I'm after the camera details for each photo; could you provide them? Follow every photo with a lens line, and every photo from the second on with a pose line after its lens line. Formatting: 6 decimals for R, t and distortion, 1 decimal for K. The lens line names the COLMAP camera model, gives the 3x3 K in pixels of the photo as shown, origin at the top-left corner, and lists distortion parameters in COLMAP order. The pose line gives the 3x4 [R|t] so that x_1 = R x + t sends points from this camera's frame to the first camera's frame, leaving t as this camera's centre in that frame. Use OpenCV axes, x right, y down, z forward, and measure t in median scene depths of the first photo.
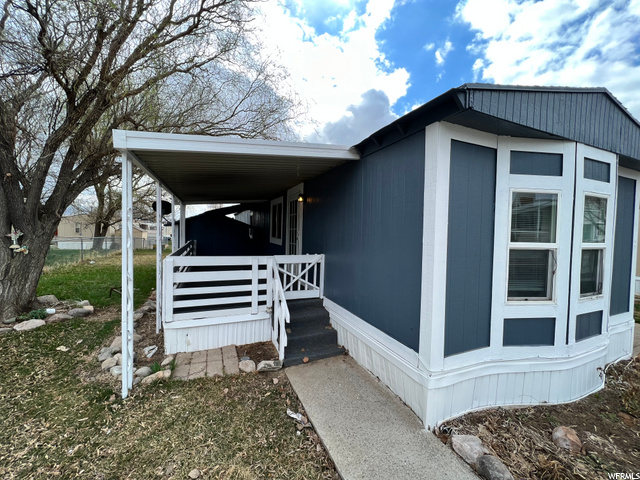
lens RADIAL K [[259.8, 0, 318.1], [0, 259.8, 241.1], [0, 0, 1]] dist [0.003428, 0.000123]
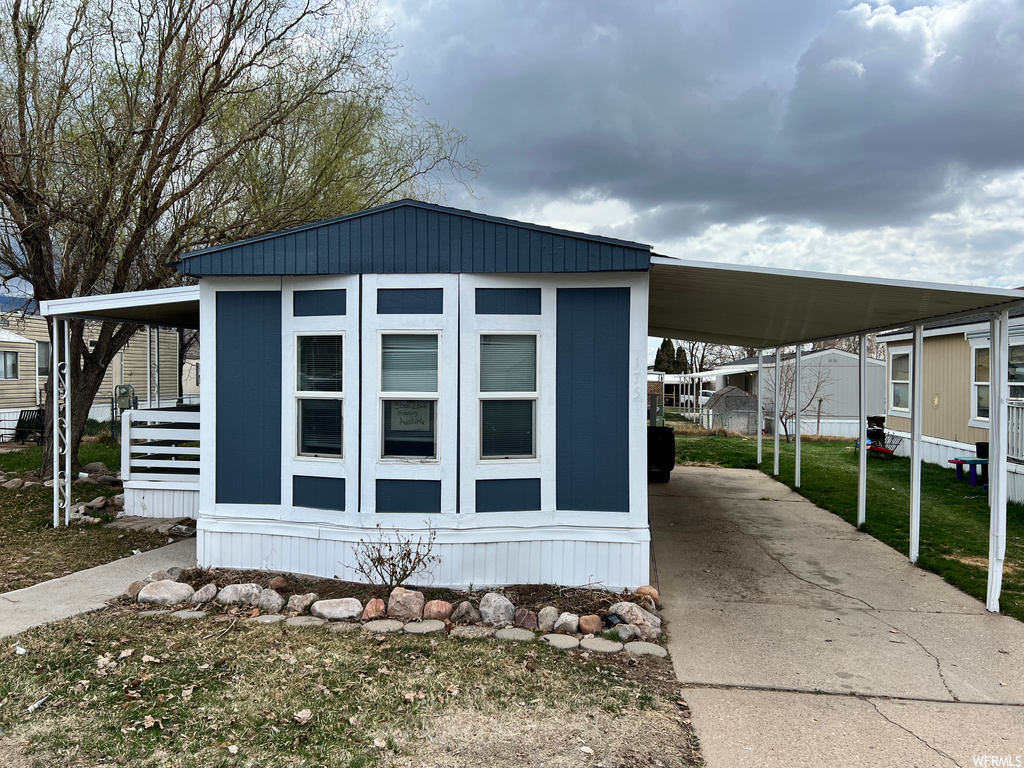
lens RADIAL K [[772.2, 0, 514.3], [0, 772.2, 383.4], [0, 0, 1]] dist [0.010552, 0.000873]
pose [[0.863965, -0.013521, -0.503370, 2.722748], [0.002487, 0.999742, -0.022586, 0.040464], [0.503545, 0.018261, 0.863776, -0.939553]]
